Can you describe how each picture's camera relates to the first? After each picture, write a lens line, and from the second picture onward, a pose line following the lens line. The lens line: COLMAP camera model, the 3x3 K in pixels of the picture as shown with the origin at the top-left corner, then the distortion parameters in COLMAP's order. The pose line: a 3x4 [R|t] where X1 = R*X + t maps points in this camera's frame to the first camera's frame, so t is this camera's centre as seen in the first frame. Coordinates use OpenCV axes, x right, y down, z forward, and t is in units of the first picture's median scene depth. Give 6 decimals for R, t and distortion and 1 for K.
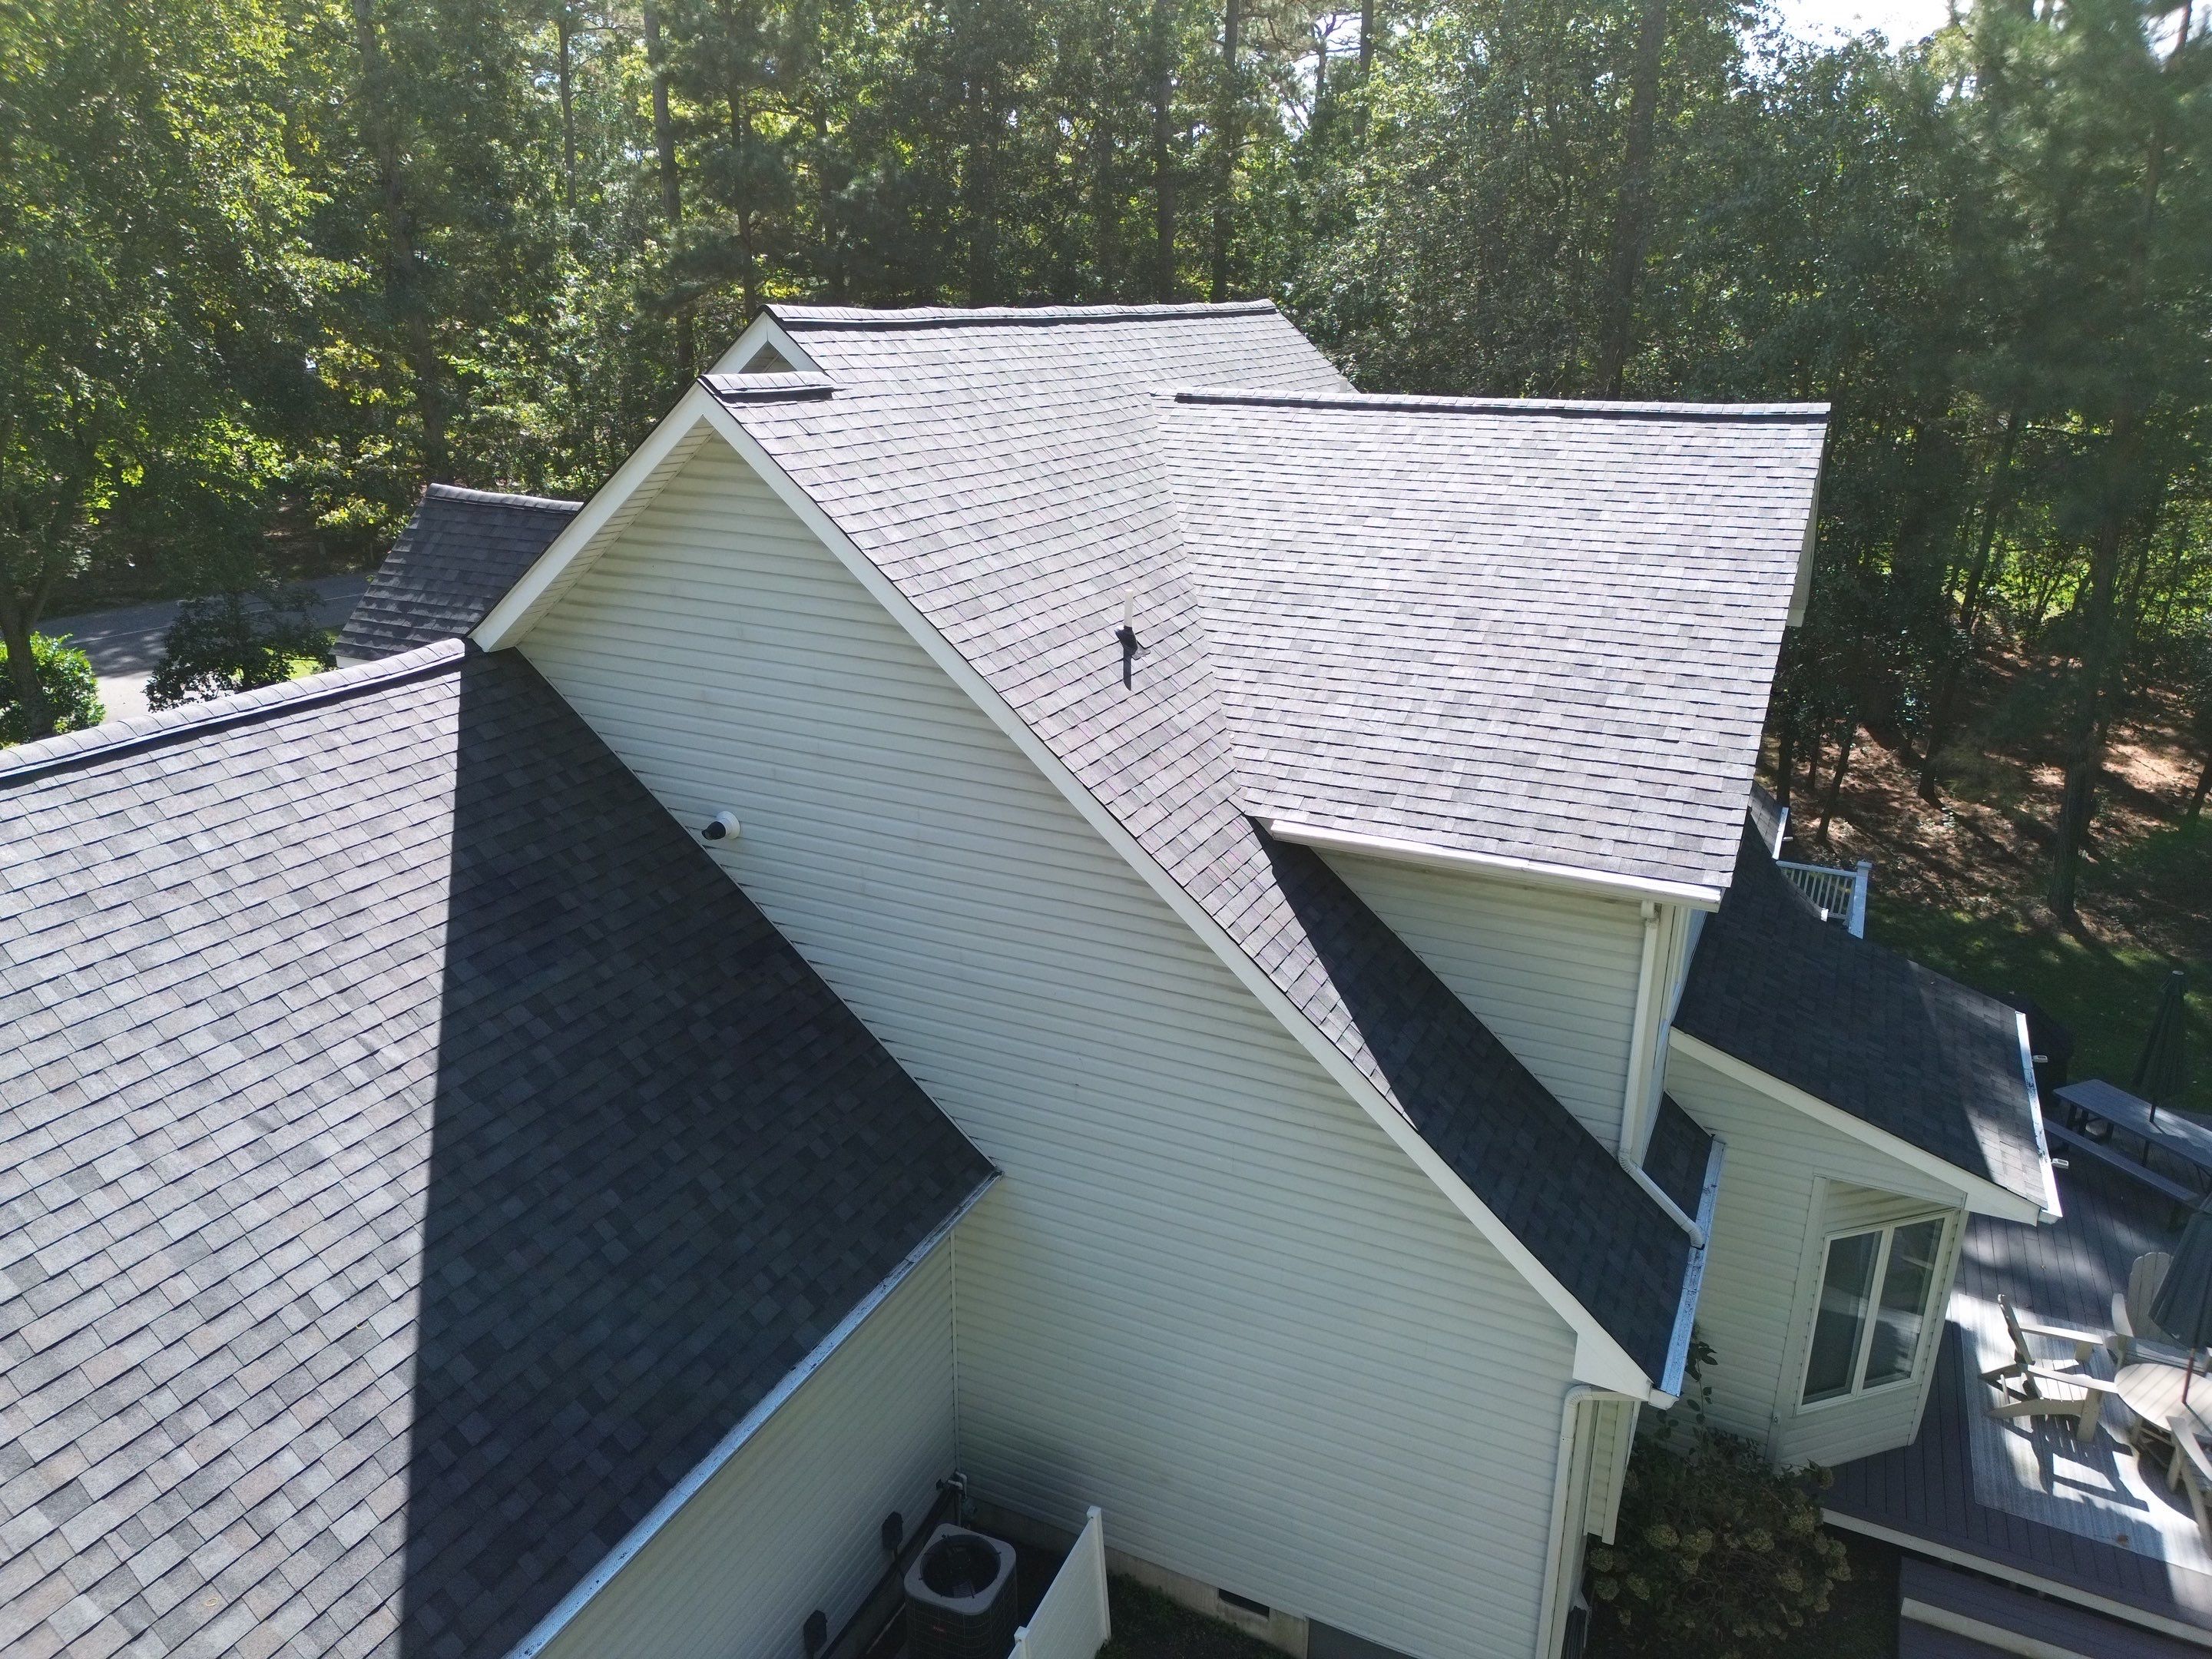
lens RADIAL K [[1579.4, 0, 1106.0], [0, 1579.4, 829.5], [0, 0, 1]] dist [0.077449, -0.064928]
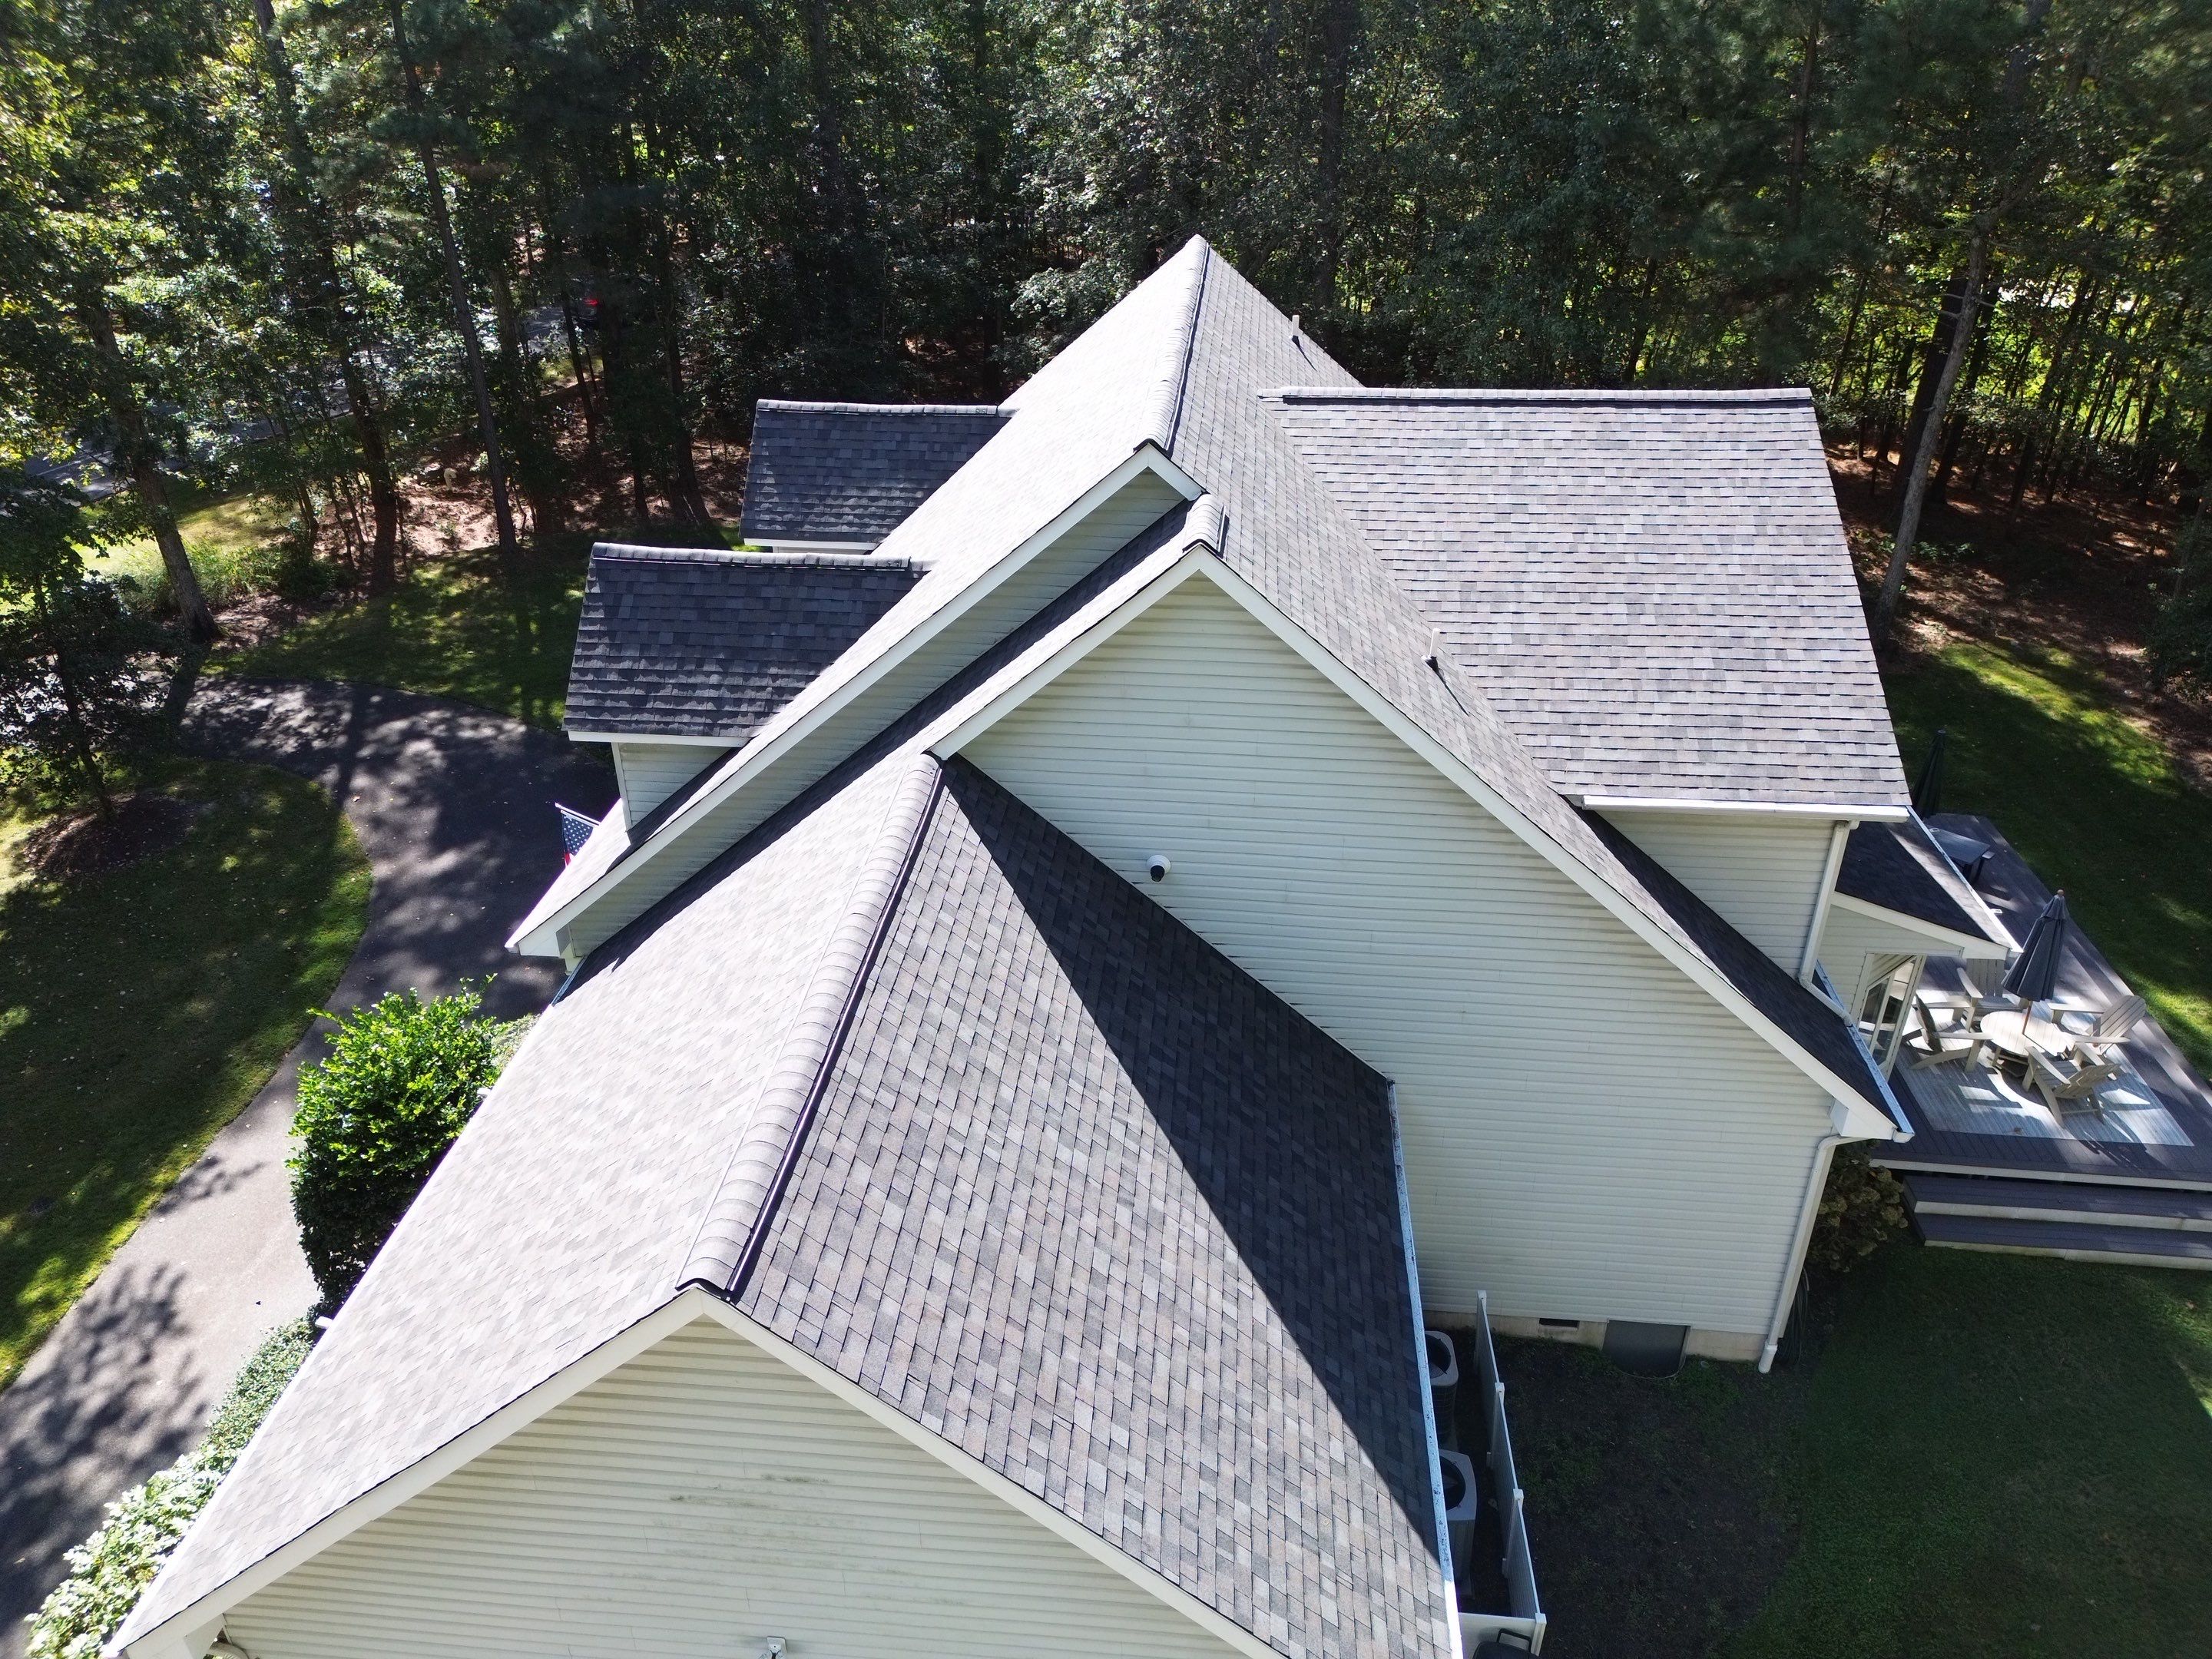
lens RADIAL K [[1611.3, 0, 1106.0], [0, 1611.3, 829.5], [0, 0, 1]] dist [0.029840, -0.003275]
pose [[0.940135, -0.183702, 0.287055, -0.669079], [0.130840, 0.972295, 0.193708, -0.294613], [-0.314686, -0.144554, 0.938124, -0.171831]]
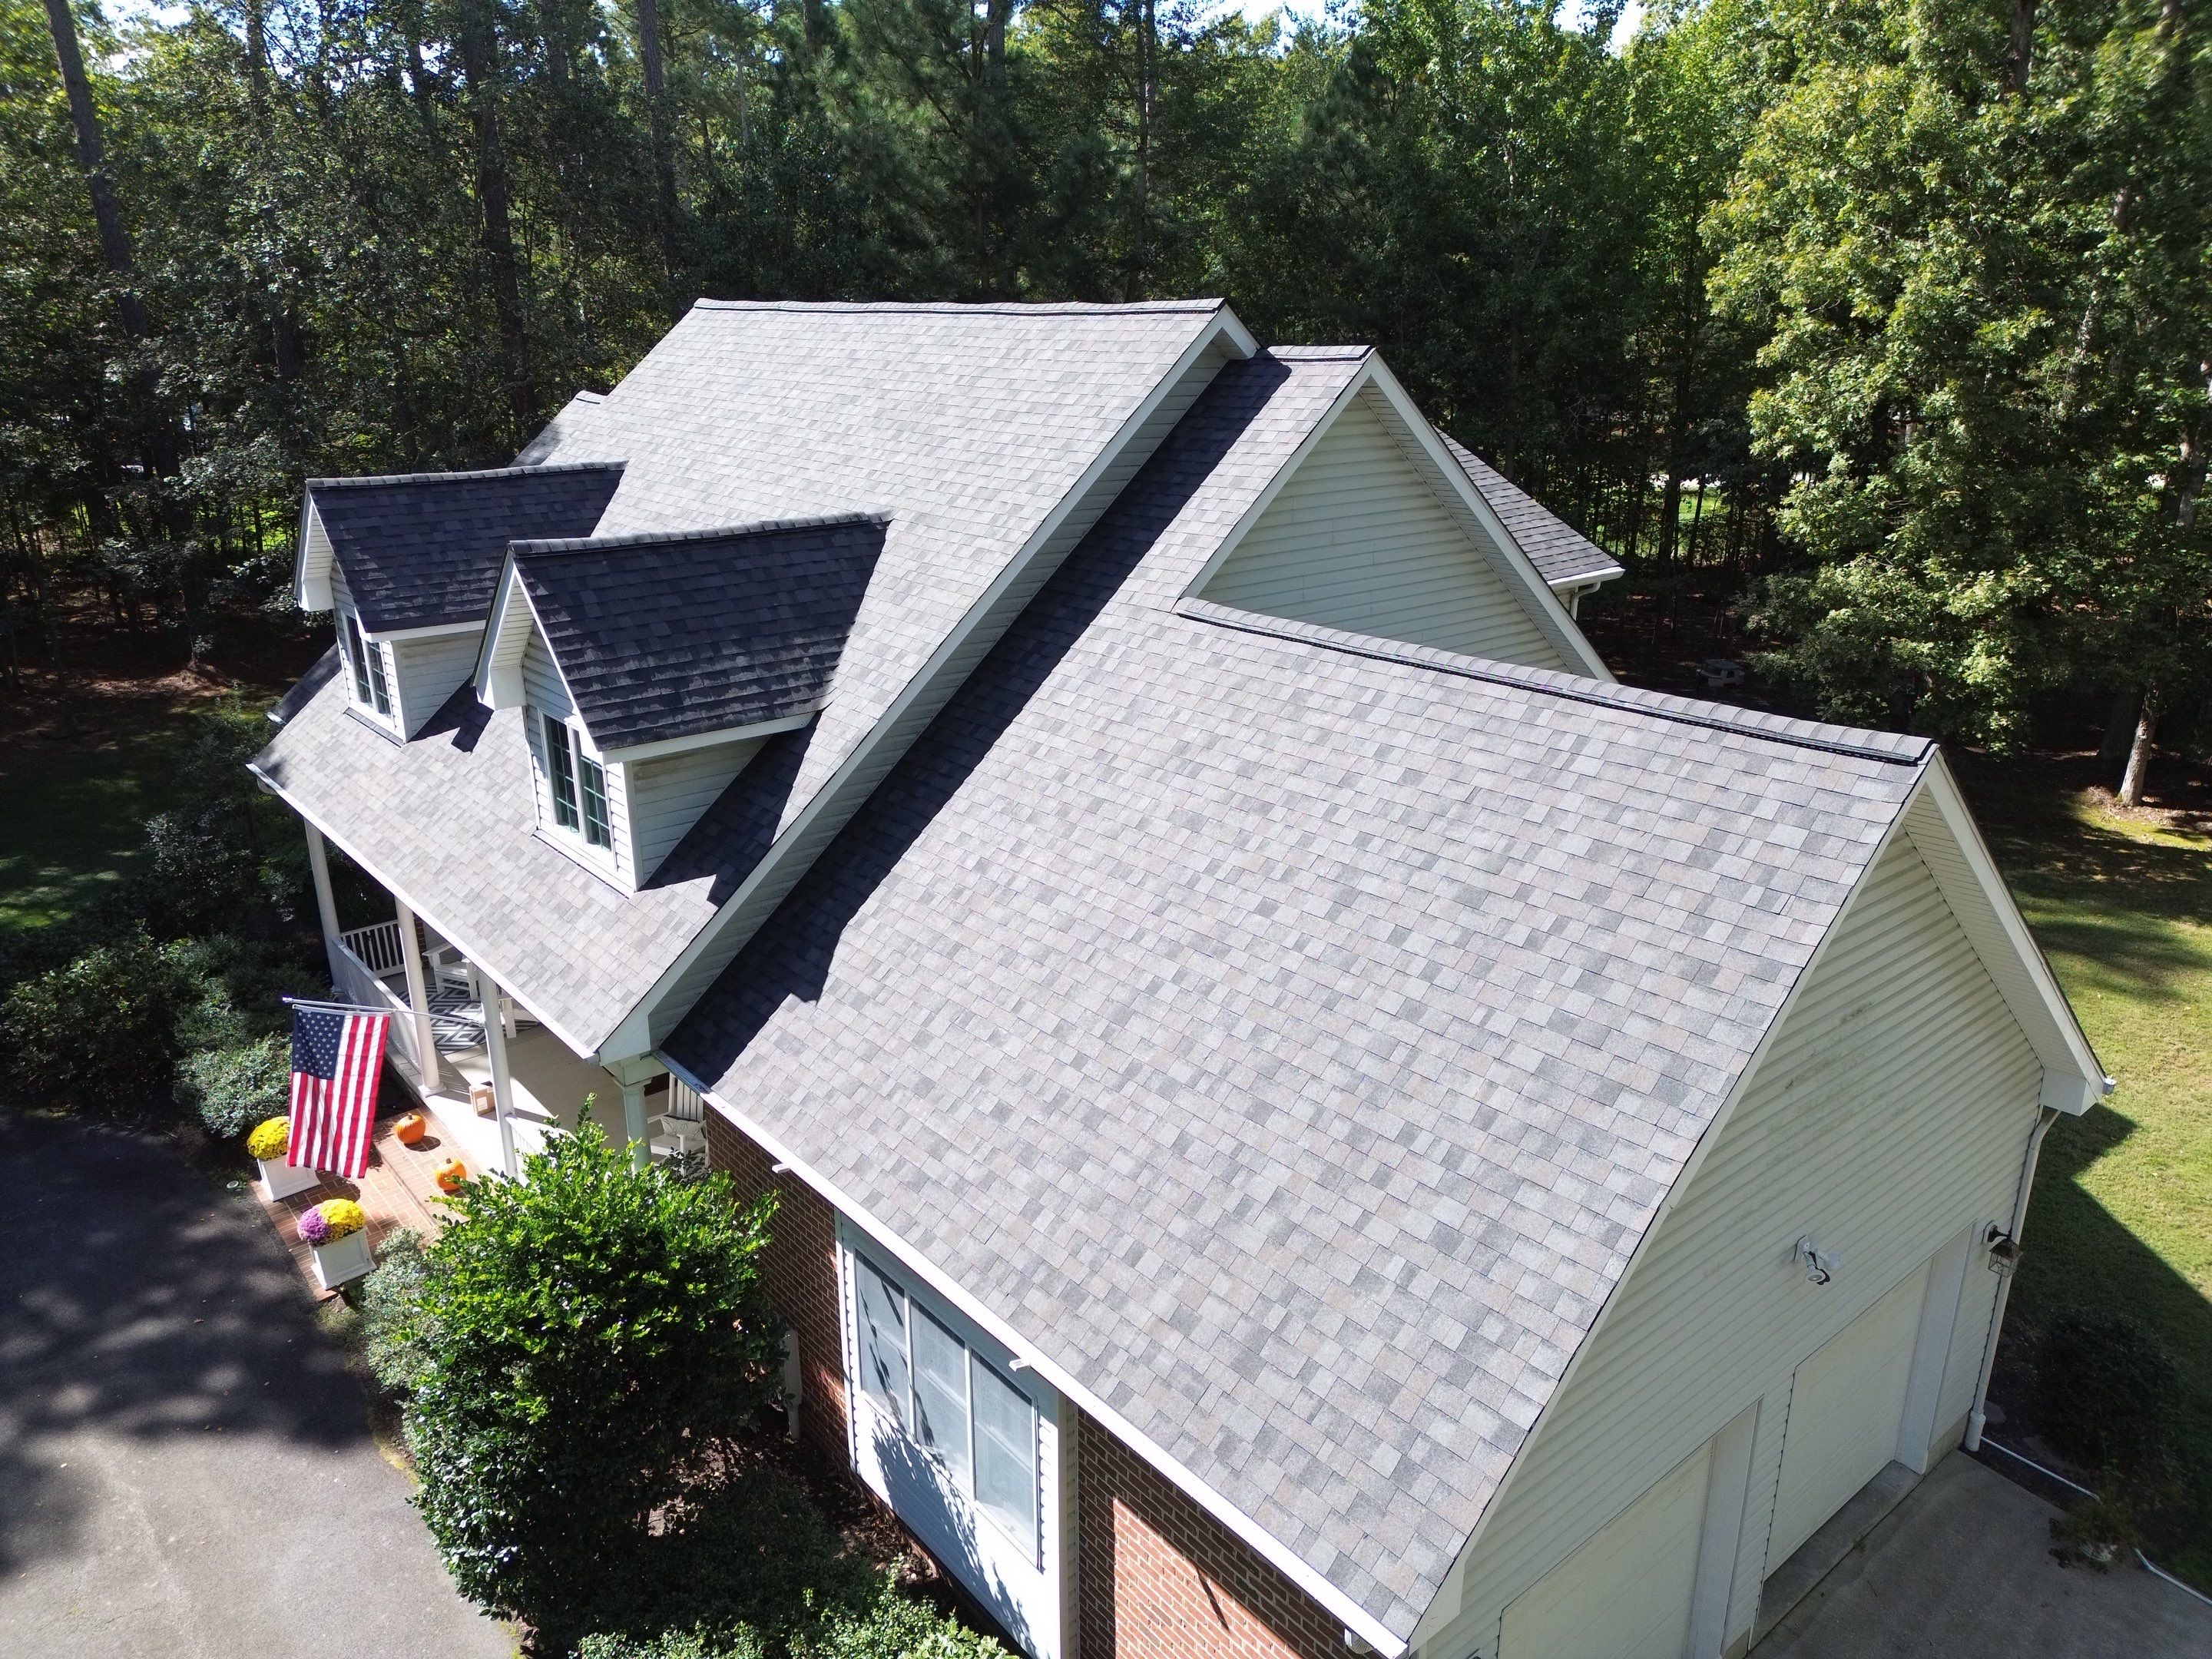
lens RADIAL K [[1551.4, 0, 1117.6], [0, 1551.4, 830.5], [0, 0, 1]] dist [0.114267, -0.122483]
pose [[0.411719, -0.307204, 0.857970, -1.527581], [0.311015, 0.932310, 0.184574, -0.196194], [-0.856596, 0.190849, 0.479395, 0.576237]]
